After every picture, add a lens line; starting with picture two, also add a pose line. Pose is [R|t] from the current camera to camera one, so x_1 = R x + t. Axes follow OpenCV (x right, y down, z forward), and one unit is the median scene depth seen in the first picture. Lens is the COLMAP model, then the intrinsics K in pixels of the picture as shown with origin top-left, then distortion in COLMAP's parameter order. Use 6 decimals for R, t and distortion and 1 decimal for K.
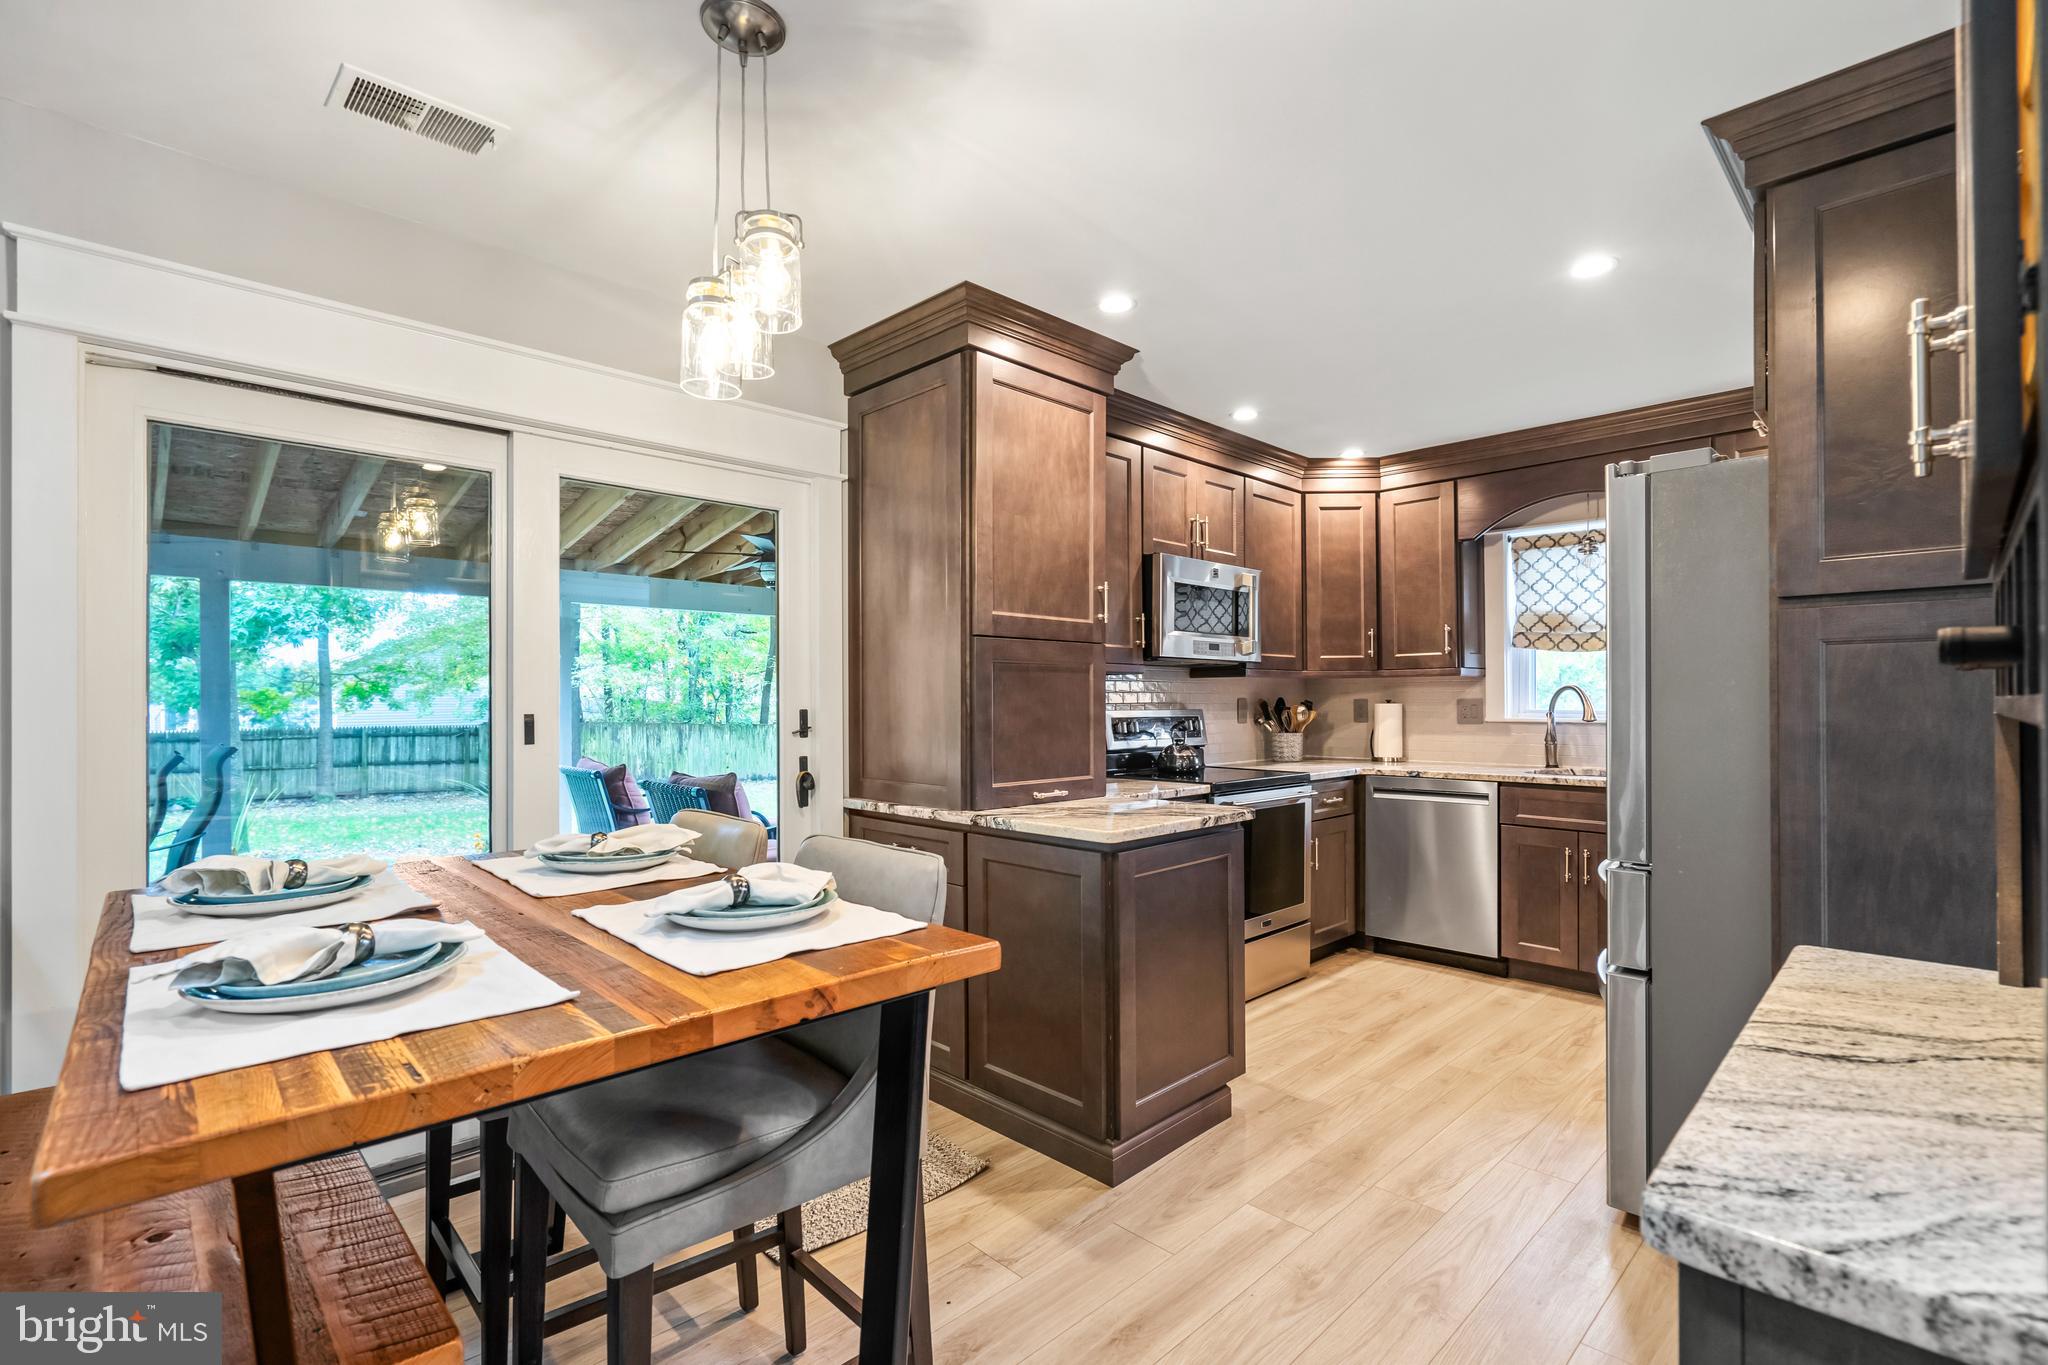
lens RADIAL K [[930.7, 0, 1027.4], [0, 930.7, 689.2], [0, 0, 1]] dist [0.016662, 0.000130]
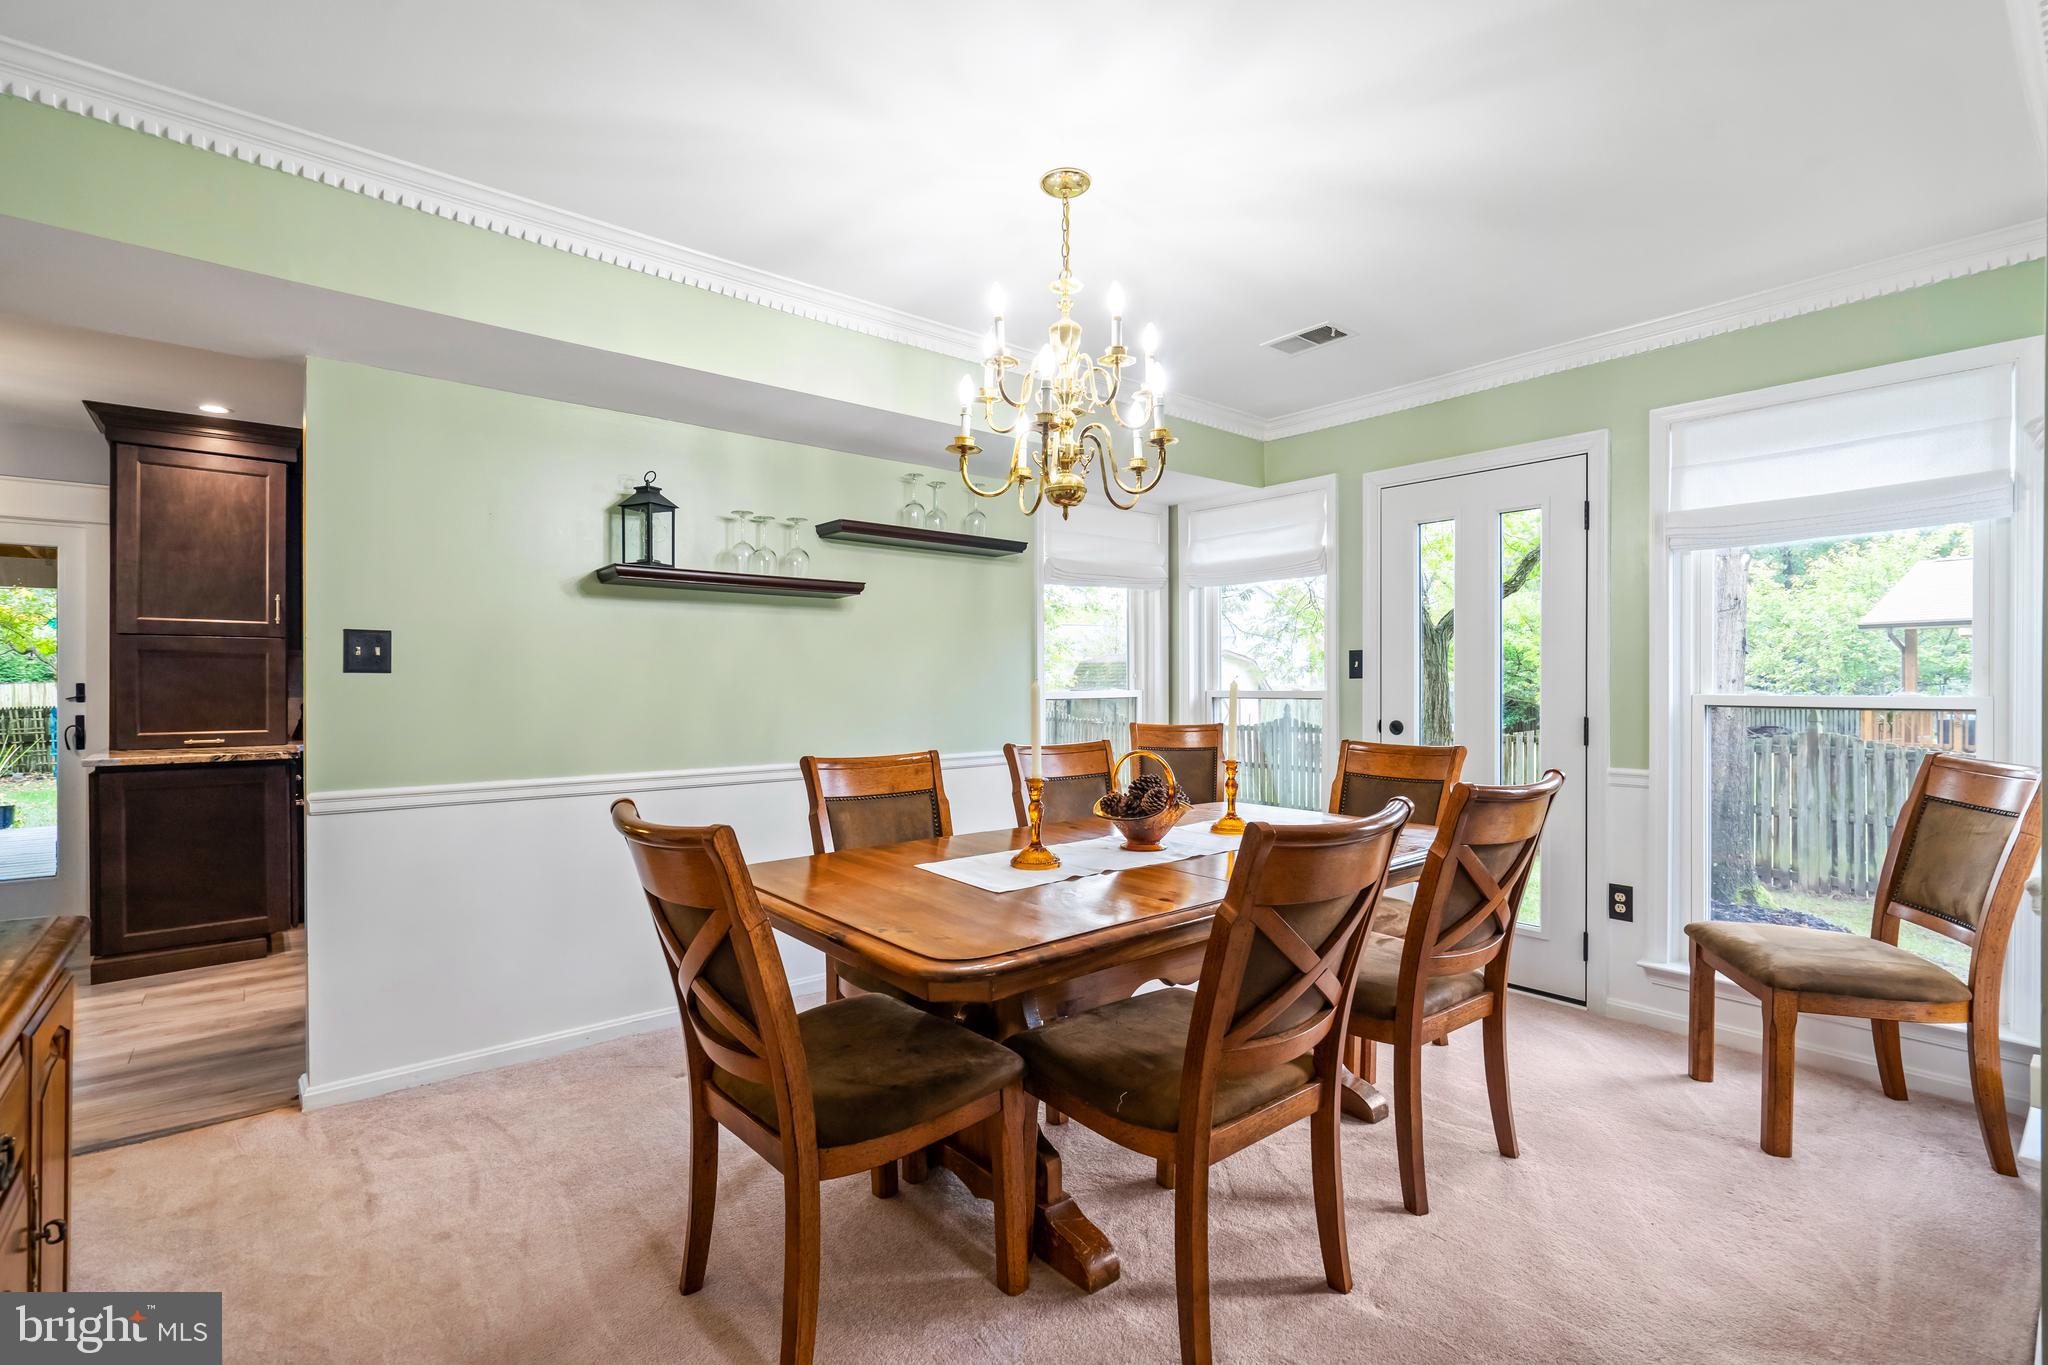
lens RADIAL K [[930.7, 0, 1018.5], [0, 930.7, 681.6], [0, 0, 1]] dist [0.016662, 0.000130]
pose [[0.996198, 0.003647, -0.087044, 1.358482], [-0.002258, 0.999869, 0.016047, -0.007955], [0.087091, -0.015789, 0.996075, -0.342756]]
